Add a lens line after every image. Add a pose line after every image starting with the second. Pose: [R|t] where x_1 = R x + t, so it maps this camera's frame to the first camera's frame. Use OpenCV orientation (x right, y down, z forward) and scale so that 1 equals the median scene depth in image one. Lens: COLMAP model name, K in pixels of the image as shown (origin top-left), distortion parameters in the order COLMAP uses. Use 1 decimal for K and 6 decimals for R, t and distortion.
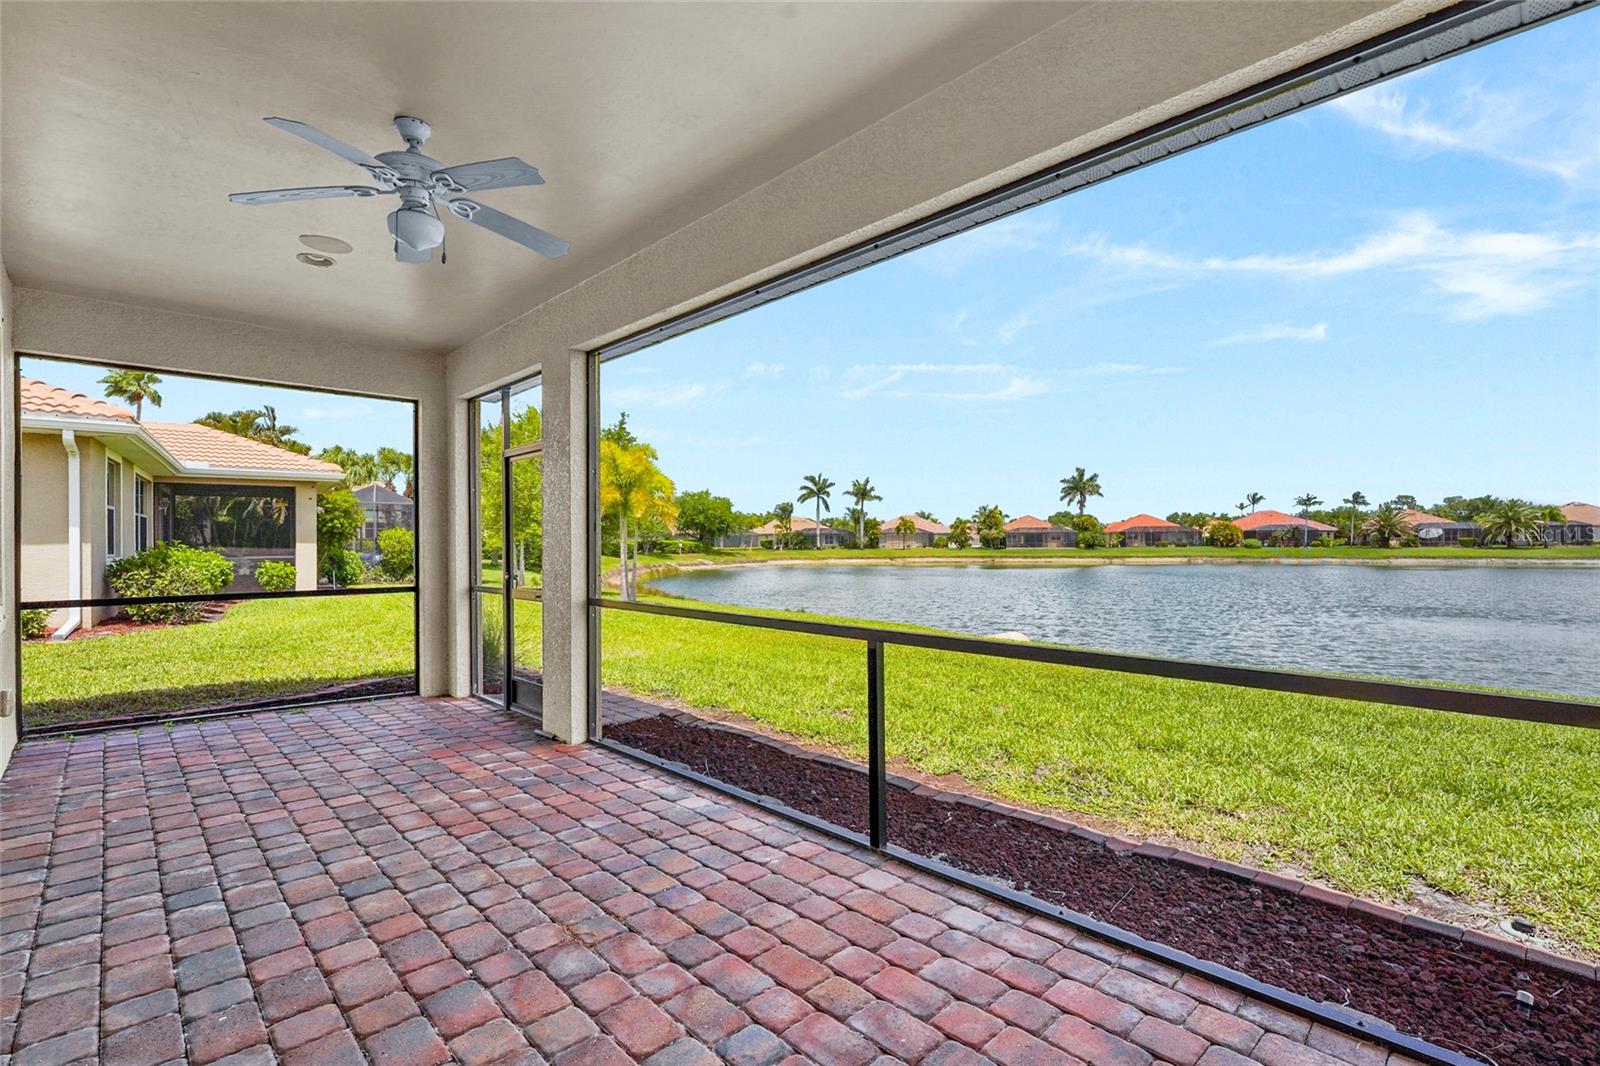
lens RADIAL K [[721.9, 0, 804.0], [0, 721.9, 542.5], [0, 0, 1]] dist [-0.001249, -0.000298]
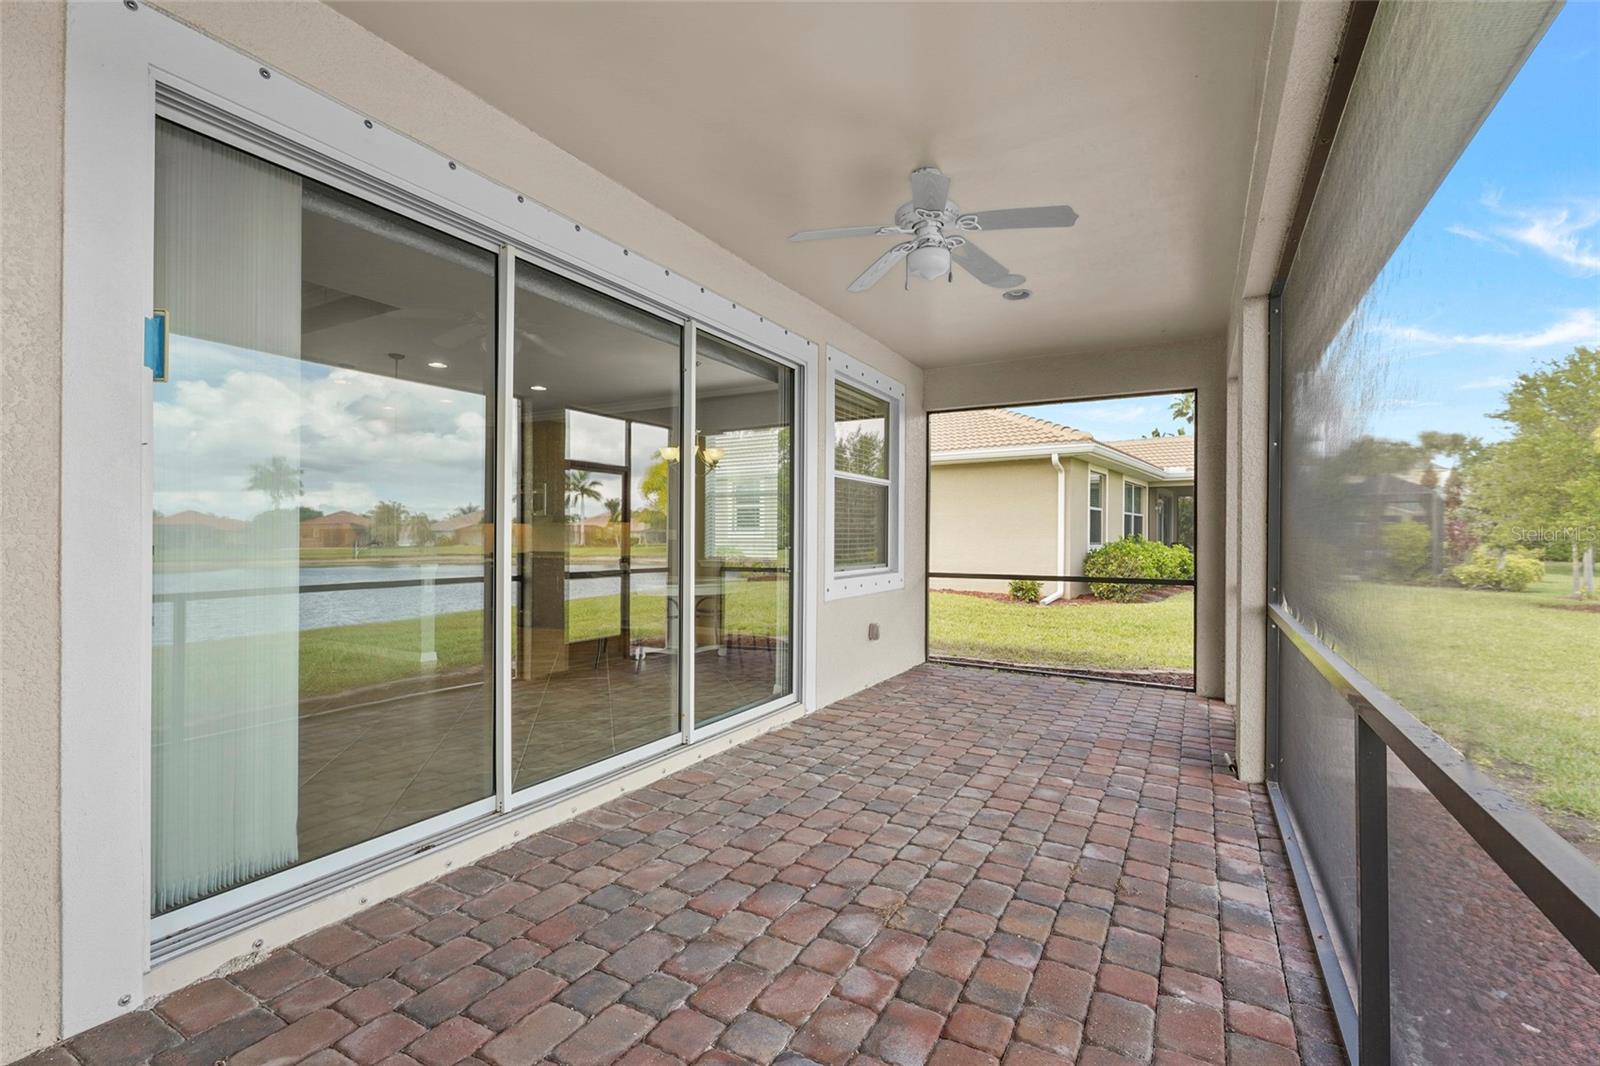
lens RADIAL K [[721.9, 0, 804.0], [0, 721.9, 542.5], [0, 0, 1]] dist [-0.001249, -0.000298]
pose [[0.295586, 0.010832, -0.955255, 0.429197], [-0.005111, 0.999939, 0.009757, 0.007875], [0.955302, 0.001998, 0.295624, 0.399983]]
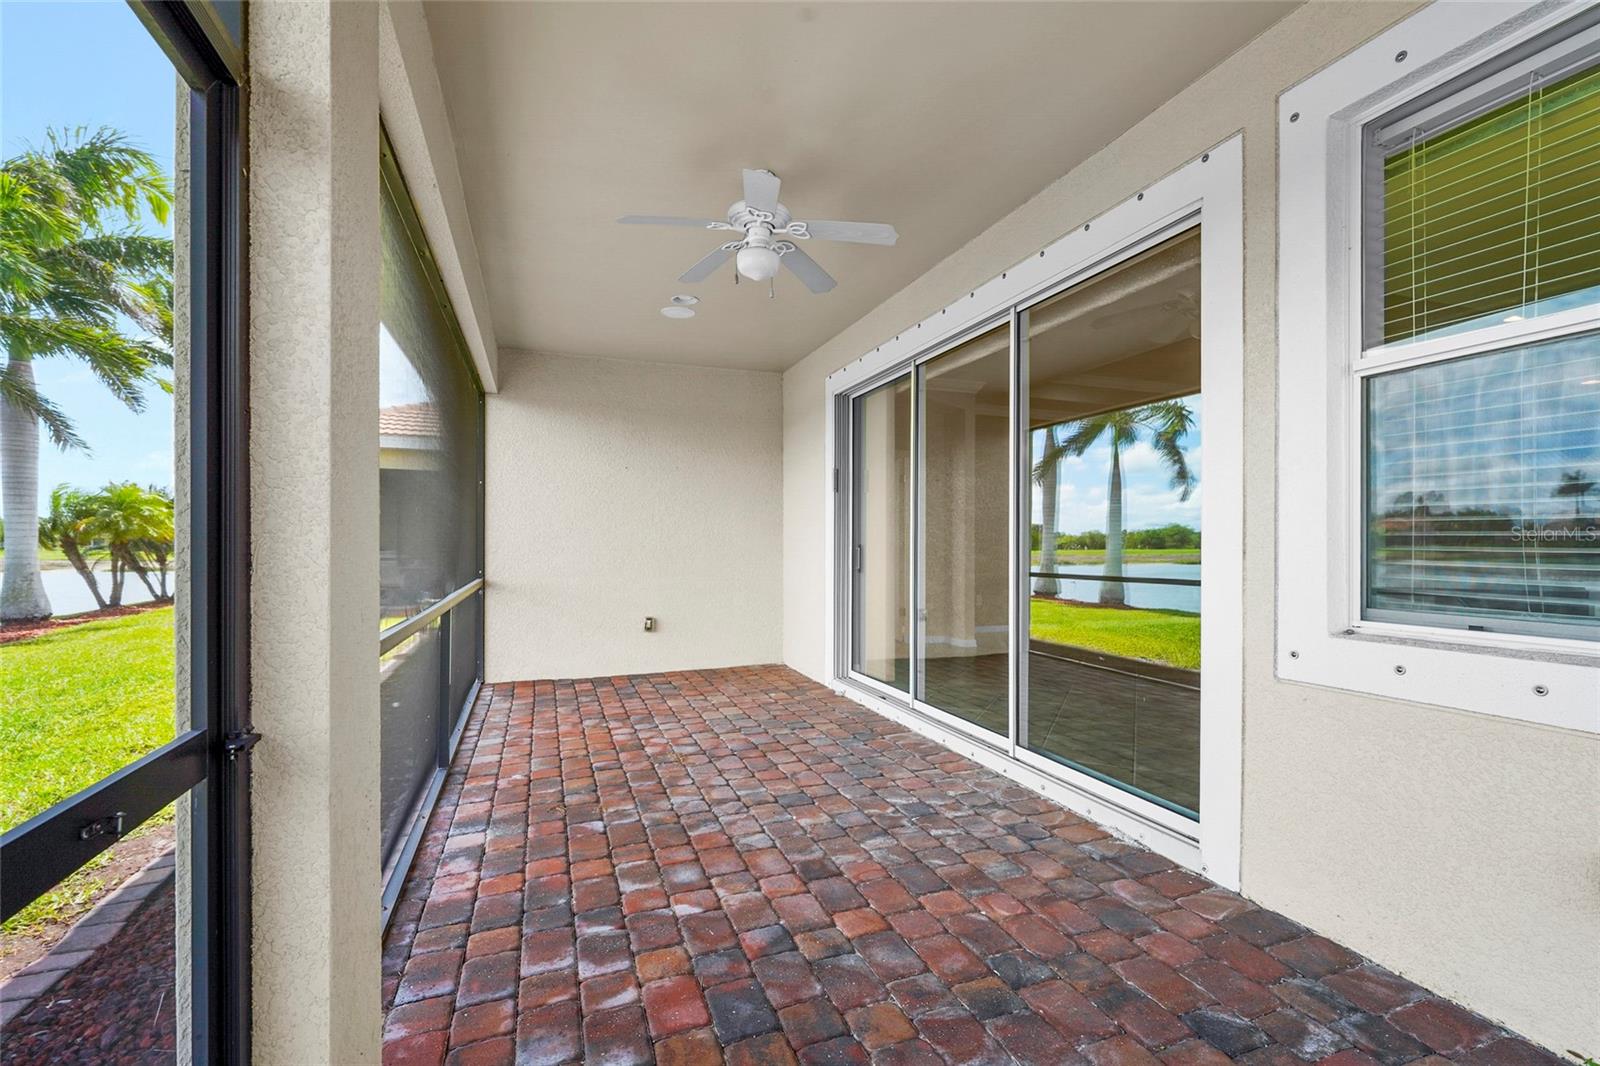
lens RADIAL K [[721.9, 0, 804.0], [0, 721.9, 542.5], [0, 0, 1]] dist [-0.001249, -0.000298]
pose [[-0.912275, 0.004867, 0.409548, -0.914749], [0.002860, 0.999981, -0.005513, 0.024793], [-0.409567, -0.003858, -0.912272, 1.722496]]
